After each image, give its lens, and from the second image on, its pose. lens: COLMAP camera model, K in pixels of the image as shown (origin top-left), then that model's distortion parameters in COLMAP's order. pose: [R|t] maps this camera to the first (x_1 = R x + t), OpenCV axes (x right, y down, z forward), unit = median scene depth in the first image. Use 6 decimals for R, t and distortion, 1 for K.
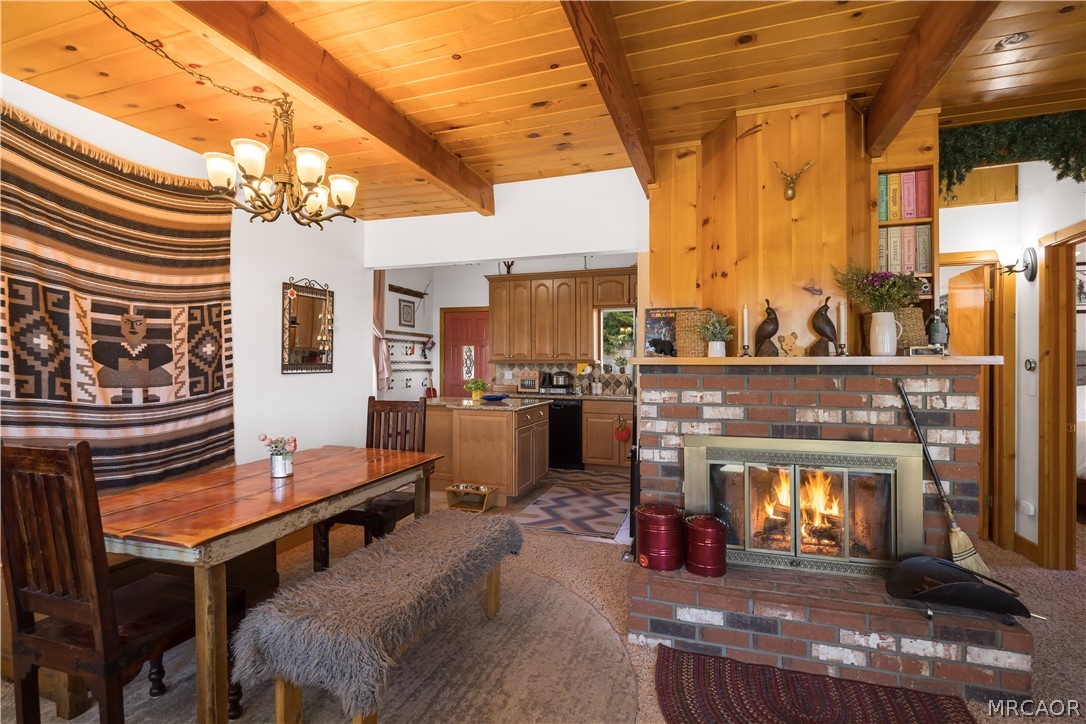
lens RADIAL K [[517.7, 0, 540.4], [0, 517.7, 367.1], [0, 0, 1]] dist [-0.000589, -0.000105]
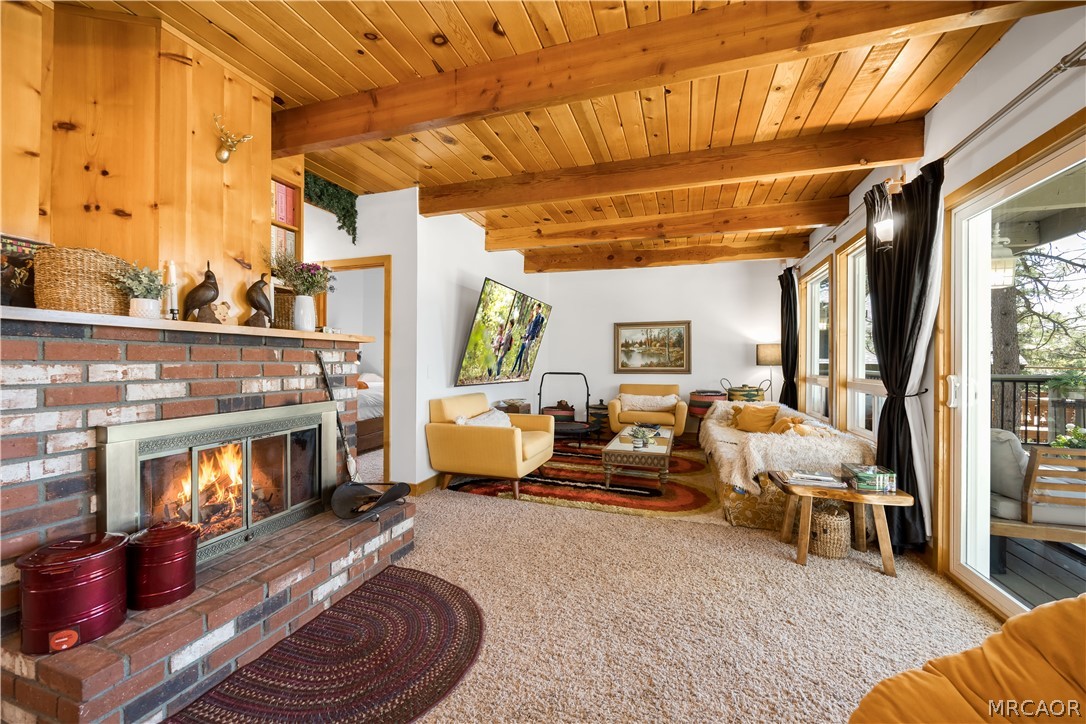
lens RADIAL K [[411.1, 0, 532.5], [0, 411.1, 358.4], [0, 0, 1]] dist [-0.002376, 0.000129]
pose [[0.018296, 0.006321, 0.999813, -0.275099], [-0.008782, 0.999942, -0.006161, 0.039383], [-0.999794, -0.008667, 0.018350, 0.439493]]
